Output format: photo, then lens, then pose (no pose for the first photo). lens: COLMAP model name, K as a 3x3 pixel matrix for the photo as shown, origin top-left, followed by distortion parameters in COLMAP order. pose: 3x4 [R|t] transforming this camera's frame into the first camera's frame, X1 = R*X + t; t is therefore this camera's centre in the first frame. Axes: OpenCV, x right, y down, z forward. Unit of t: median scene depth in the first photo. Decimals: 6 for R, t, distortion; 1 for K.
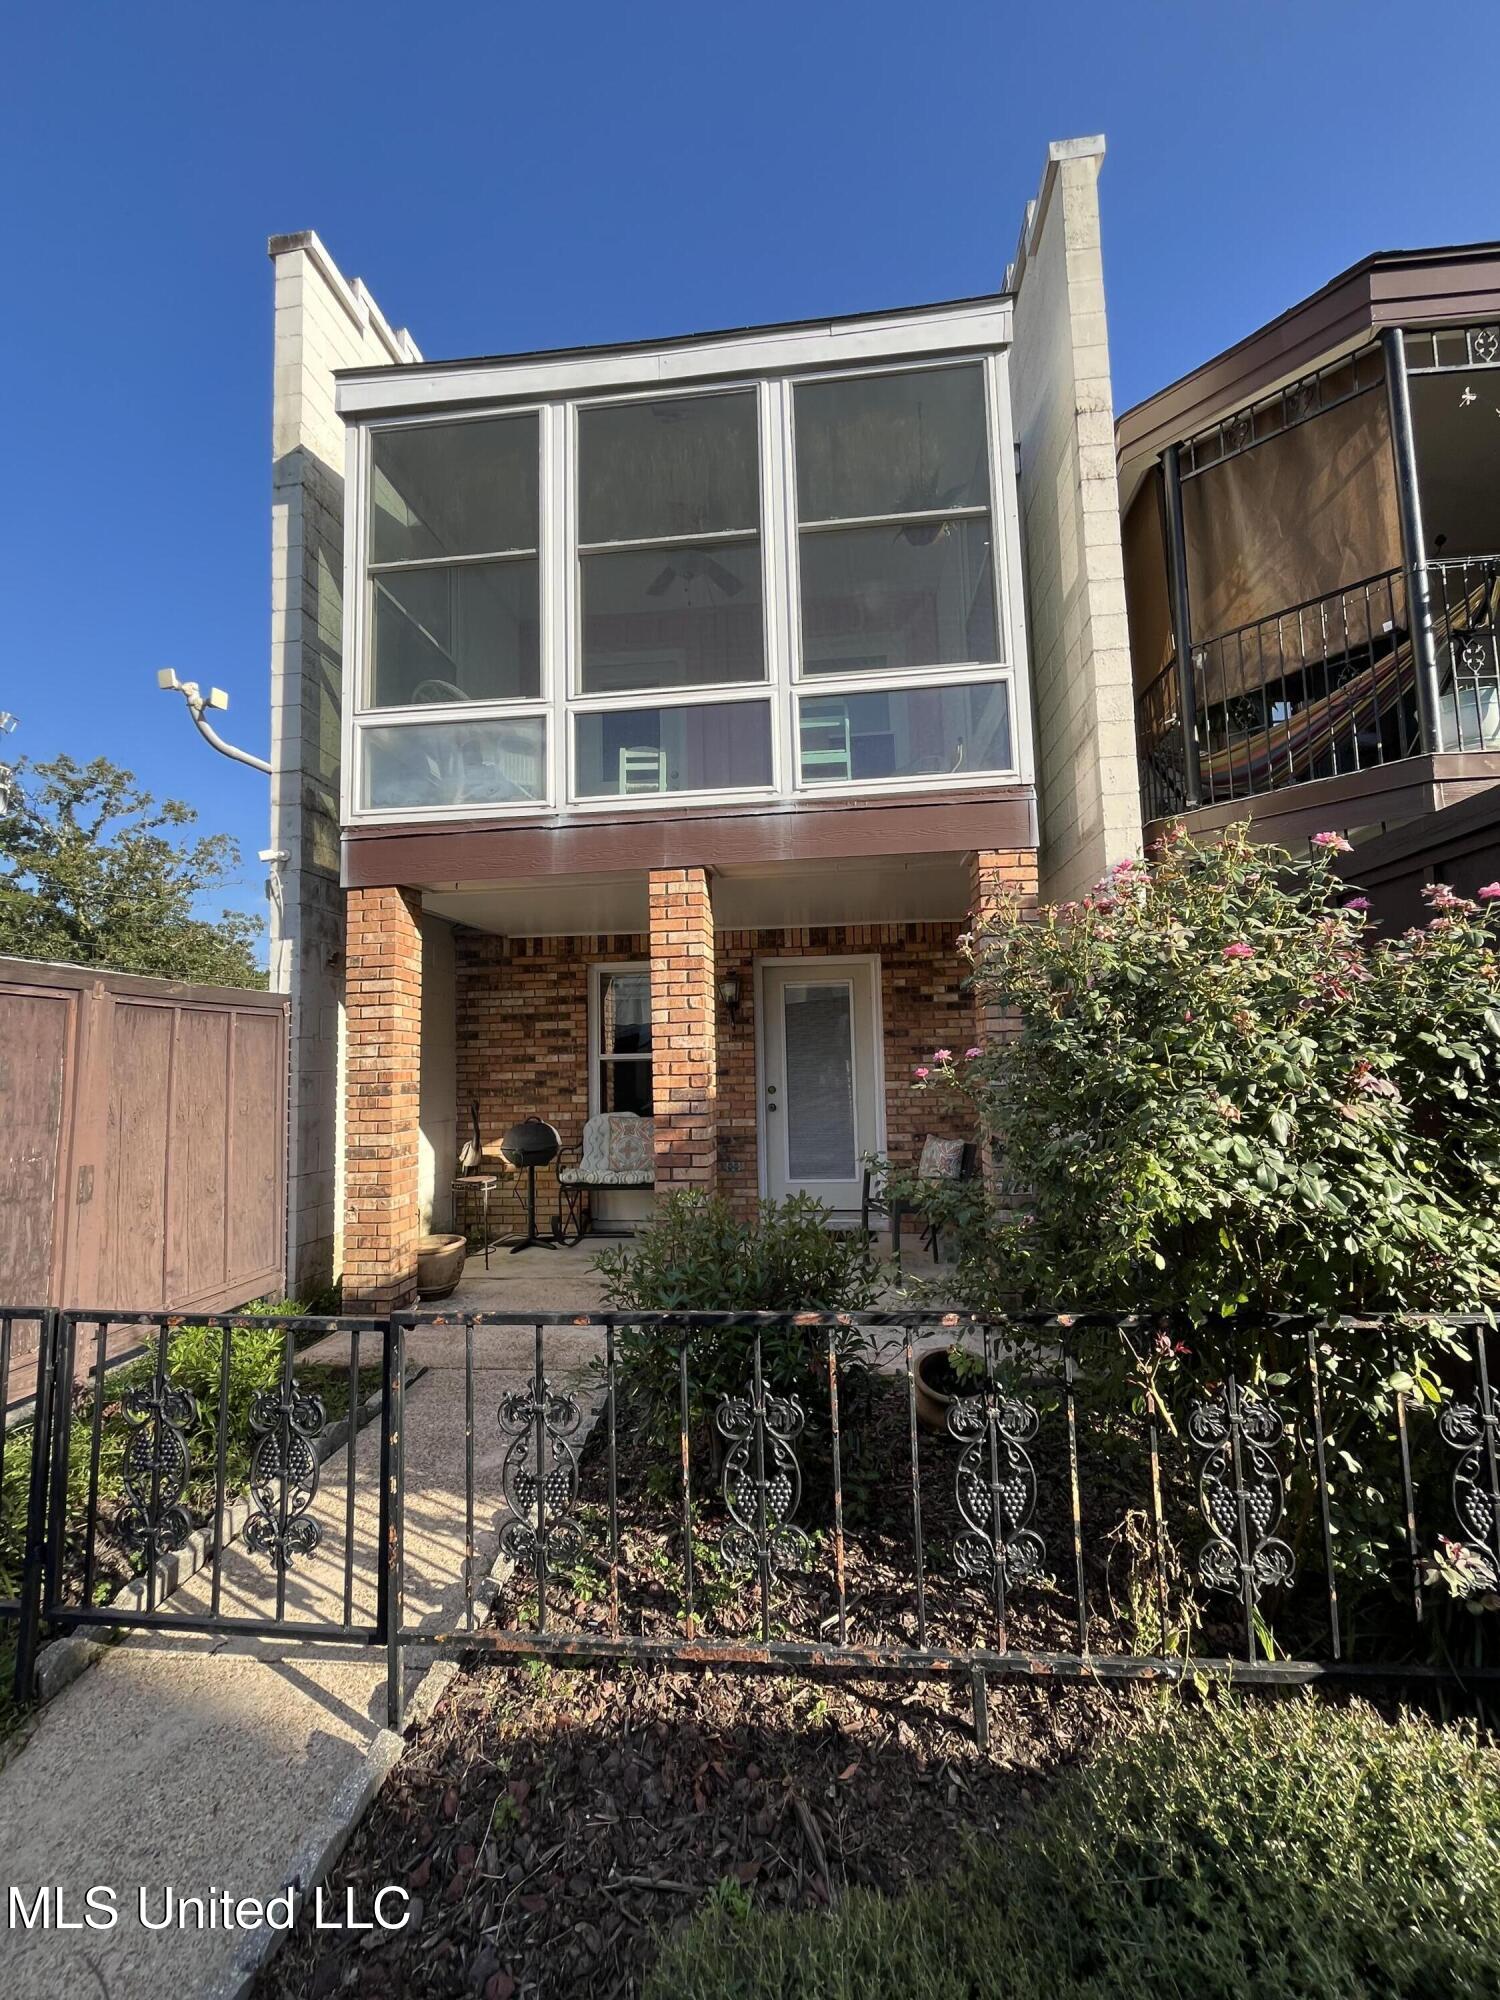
lens RADIAL K [[813.4, 0, 752.1], [0, 813.4, 995.1], [0, 0, 1]] dist [-0.006322, 0.000815]
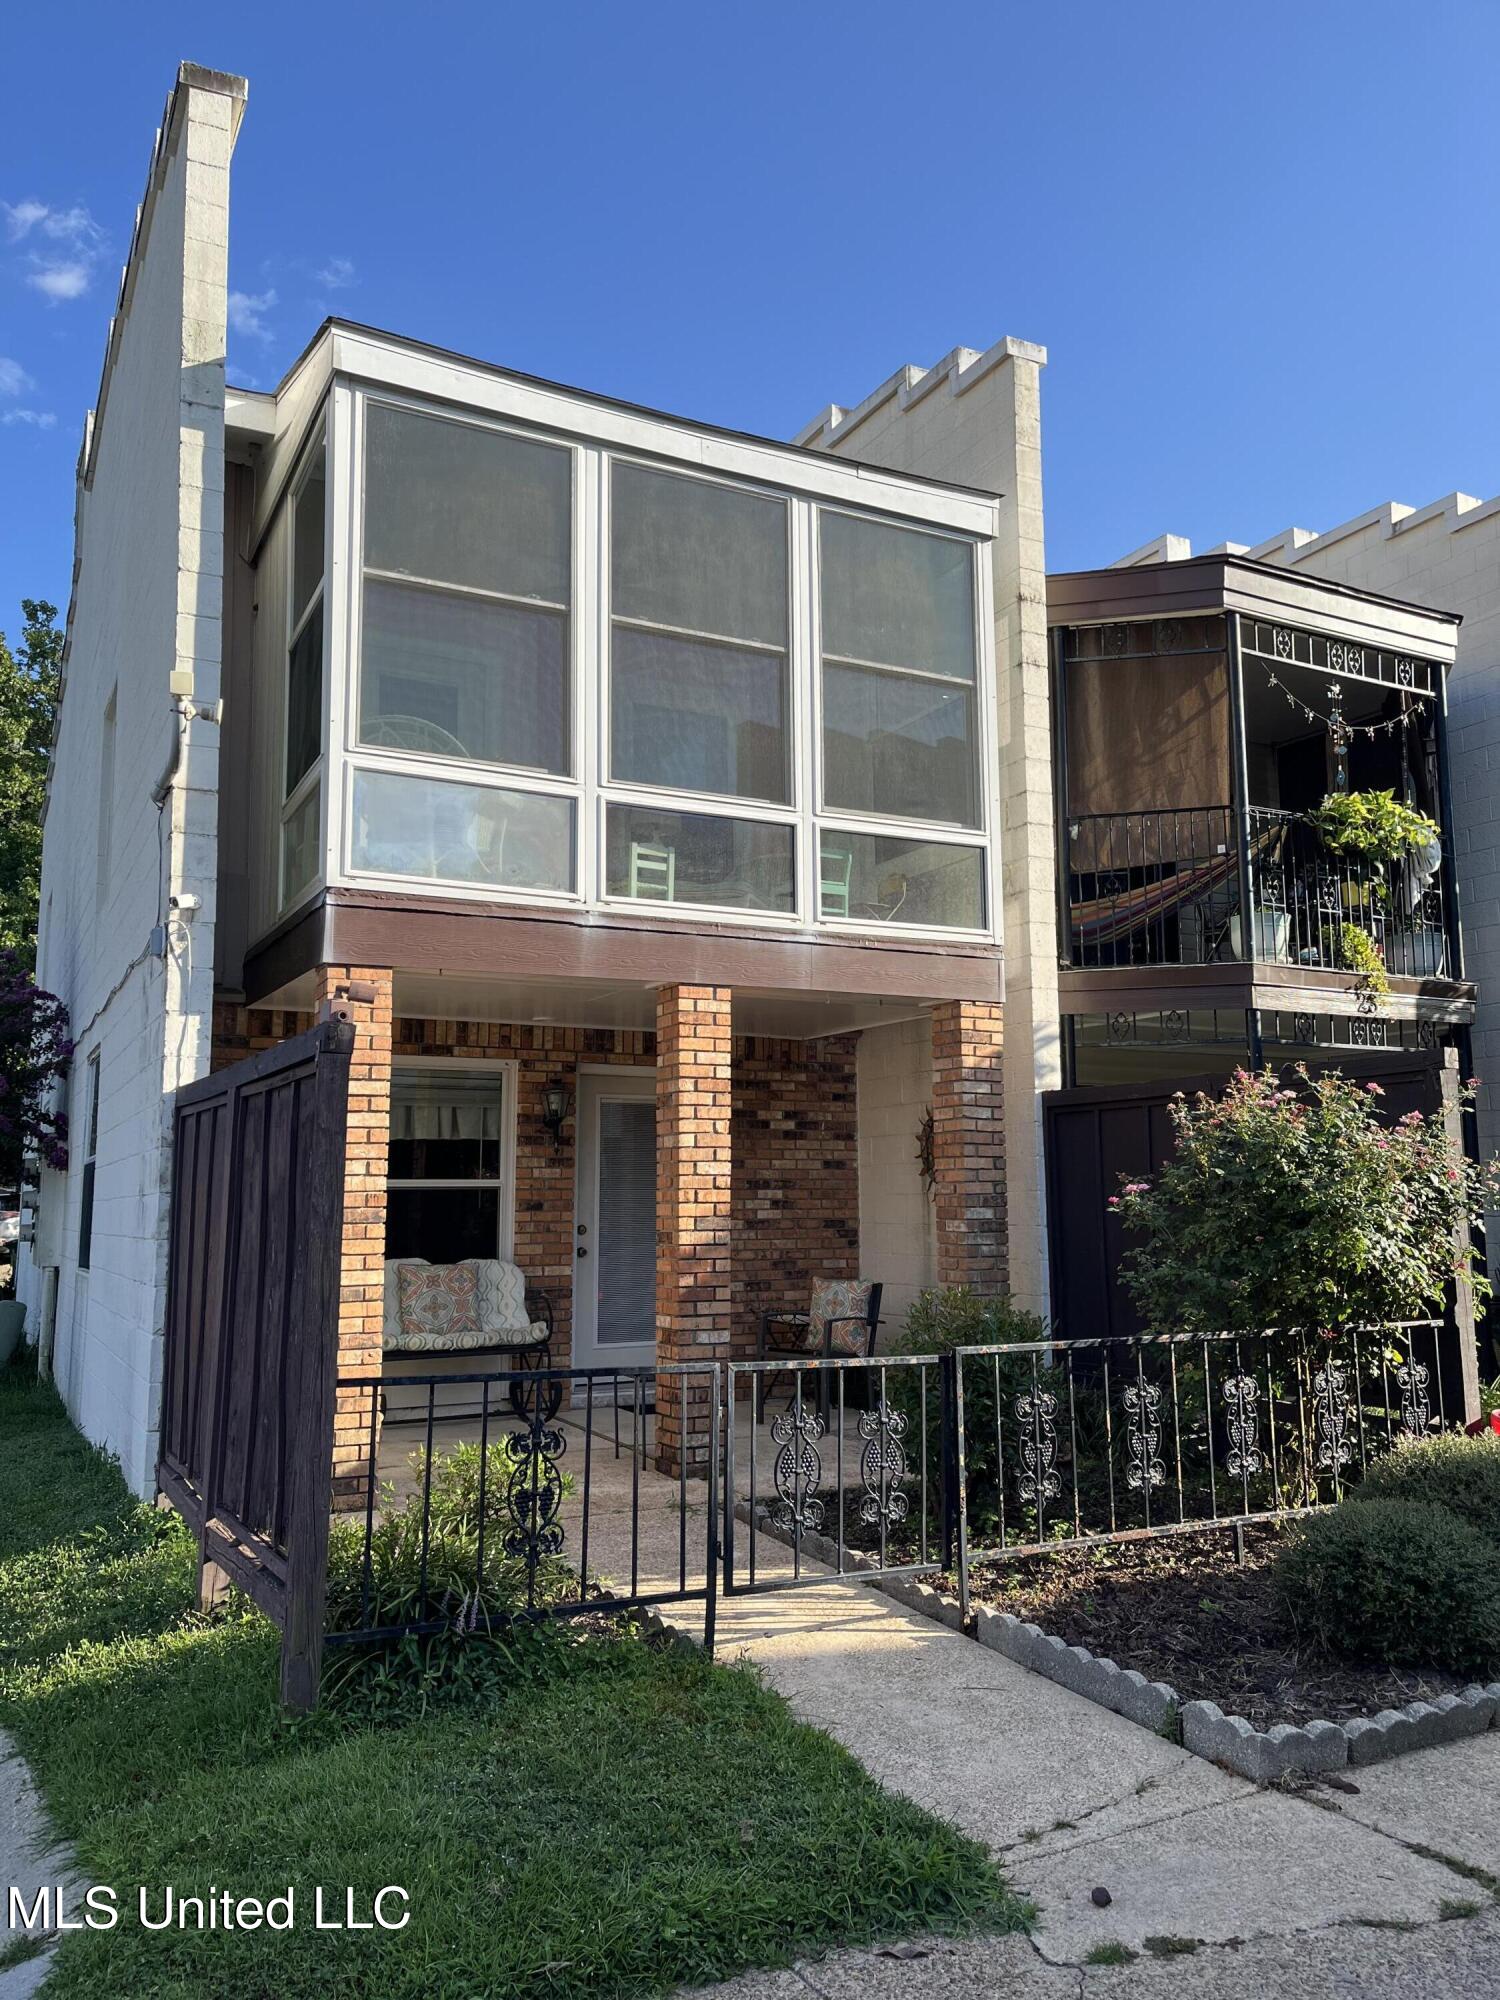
lens RADIAL K [[1485.5, 0, 748.1], [0, 1485.5, 999.0], [0, 0, 1]] dist [0.029502, -0.020762]
pose [[0.836591, 0.093545, 0.539782, -0.970309], [-0.061557, 0.995125, -0.077052, -0.008938], [-0.544359, 0.031234, 0.838271, -0.476130]]
